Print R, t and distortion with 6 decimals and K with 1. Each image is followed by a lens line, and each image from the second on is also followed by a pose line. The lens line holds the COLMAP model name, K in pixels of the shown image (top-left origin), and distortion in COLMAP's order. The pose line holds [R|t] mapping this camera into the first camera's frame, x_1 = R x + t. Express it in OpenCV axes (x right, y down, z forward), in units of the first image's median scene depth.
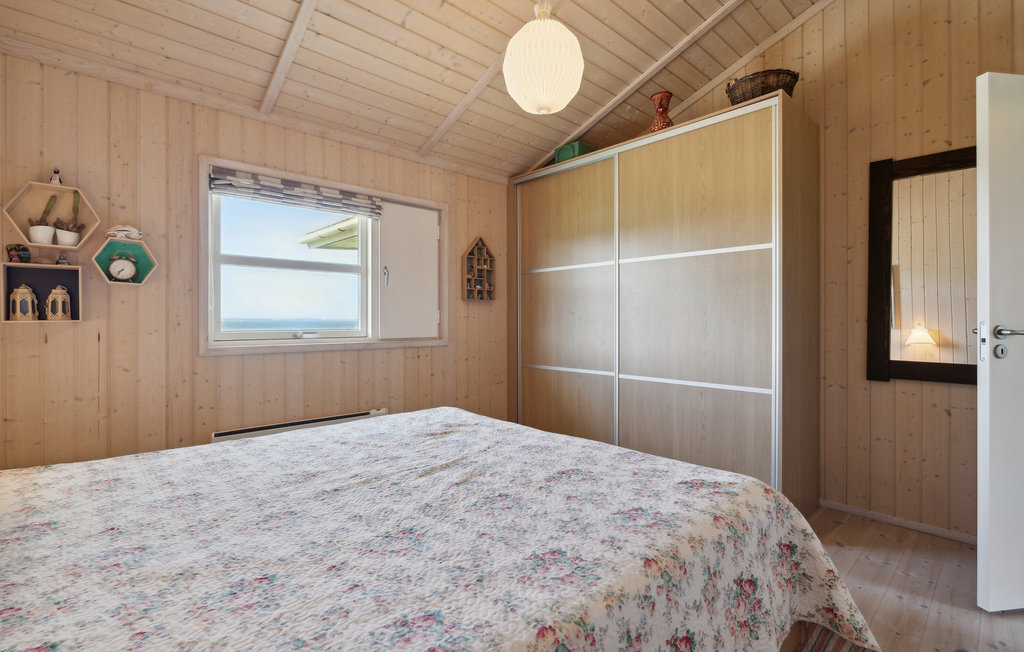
lens RADIAL K [[467.6, 0, 514.0], [0, 467.6, 312.3], [0, 0, 1]] dist [0.000555, -0.000004]
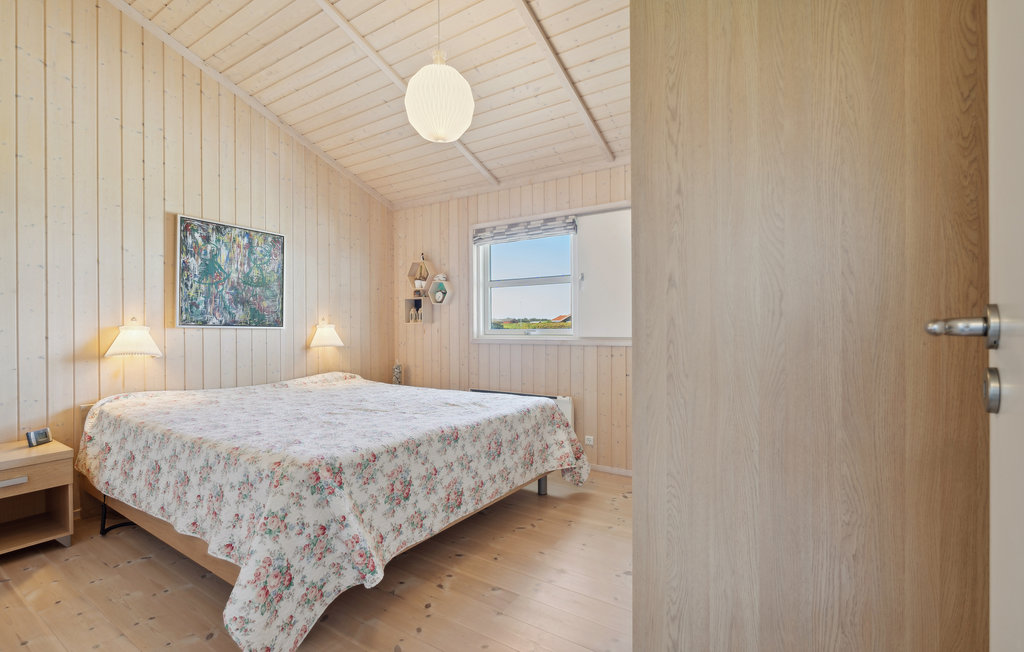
lens RADIAL K [[471.2, 0, 508.4], [0, 471.2, 330.1], [0, 0, 1]] dist [0.018868, 0.000181]
pose [[0.228568, 0.006980, -0.973503, 0.994600], [0.021284, 0.999699, 0.012165, 0.026411], [0.973295, -0.023501, 0.228350, 0.701374]]
